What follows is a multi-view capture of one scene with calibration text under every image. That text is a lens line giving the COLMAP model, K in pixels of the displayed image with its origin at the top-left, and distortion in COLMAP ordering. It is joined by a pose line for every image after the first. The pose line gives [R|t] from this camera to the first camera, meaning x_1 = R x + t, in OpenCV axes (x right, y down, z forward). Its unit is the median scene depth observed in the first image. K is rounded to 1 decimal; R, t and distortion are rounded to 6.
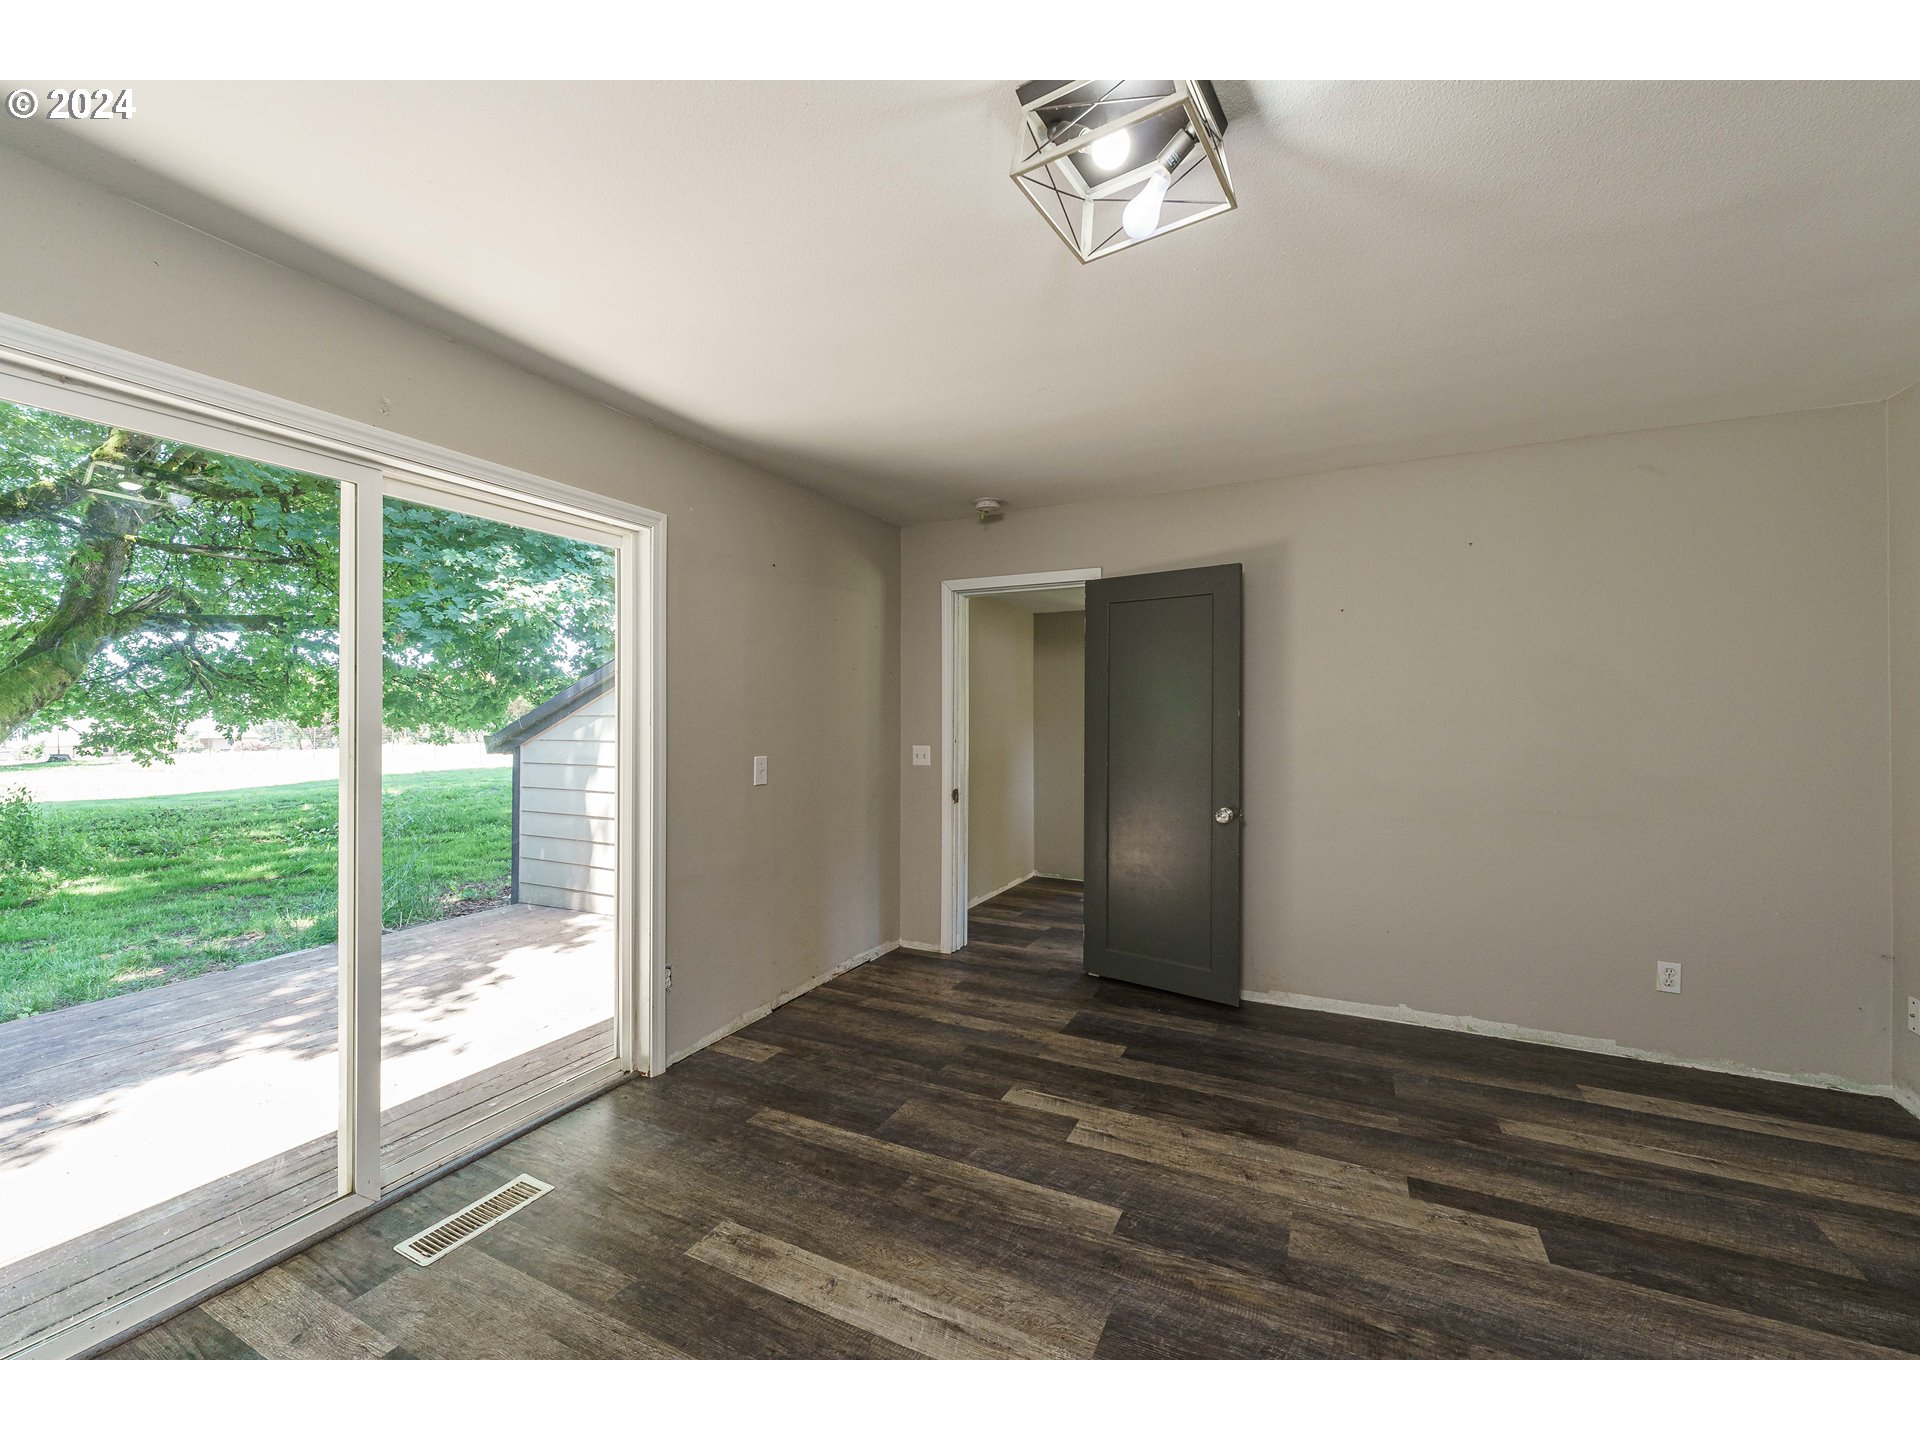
lens RADIAL K [[776.0, 0, 959.3], [0, 776.0, 715.1], [0, 0, 1]] dist [0.000944, 0.000056]
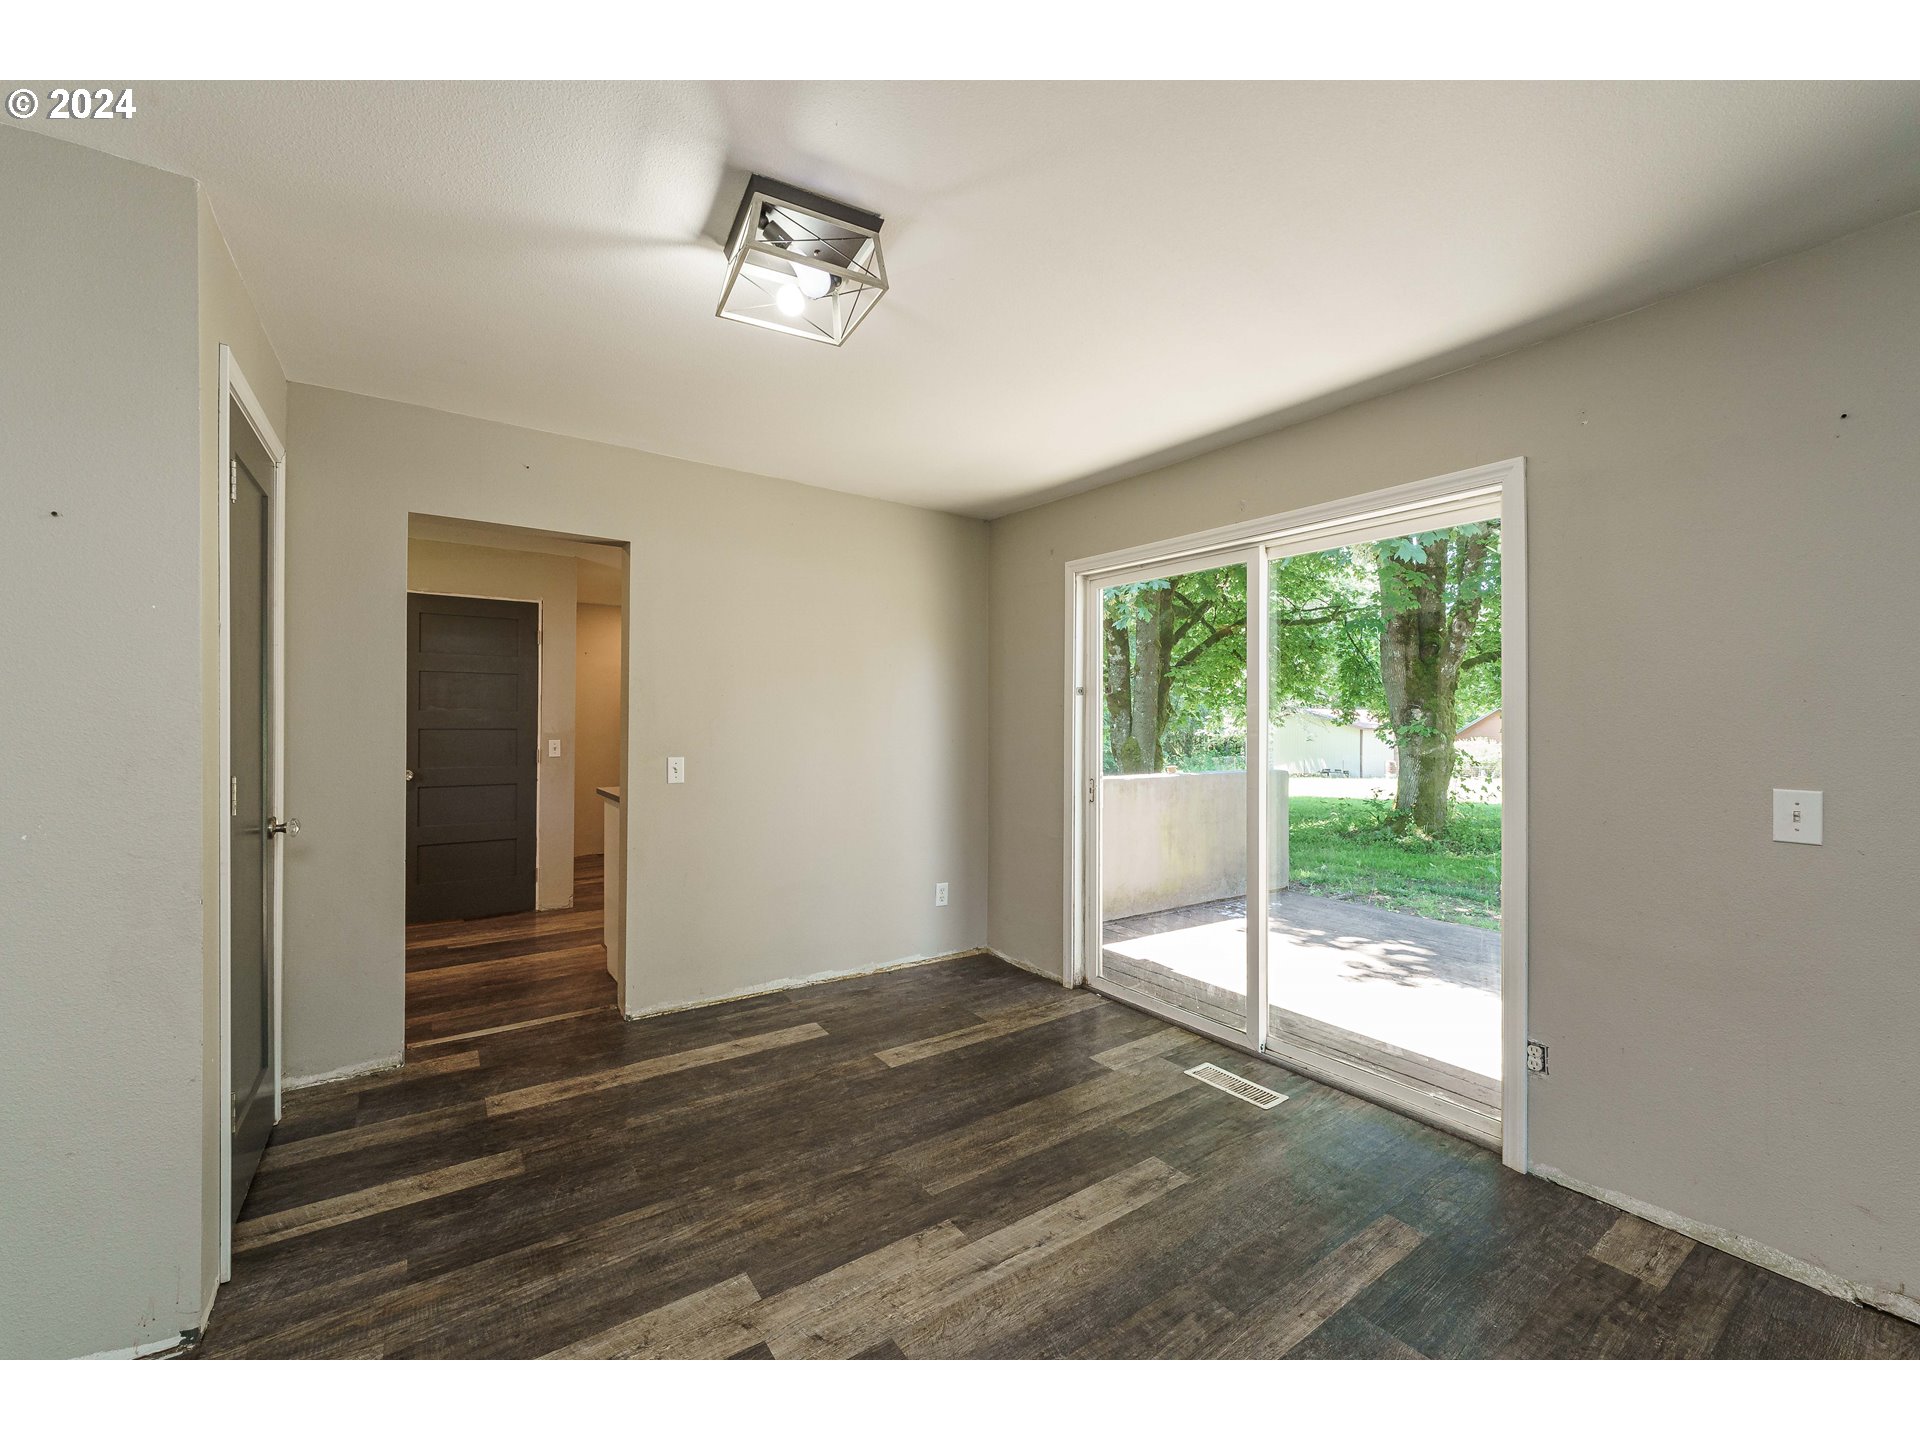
lens RADIAL K [[776.0, 0, 959.7], [0, 776.0, 720.1], [0, 0, 1]] dist [0.000944, 0.000056]
pose [[-0.476696, -0.001547, -0.879067, 0.790793], [-0.002075, 0.999998, -0.000635, 0.009192], [0.879066, 0.001522, -0.476698, 1.202080]]
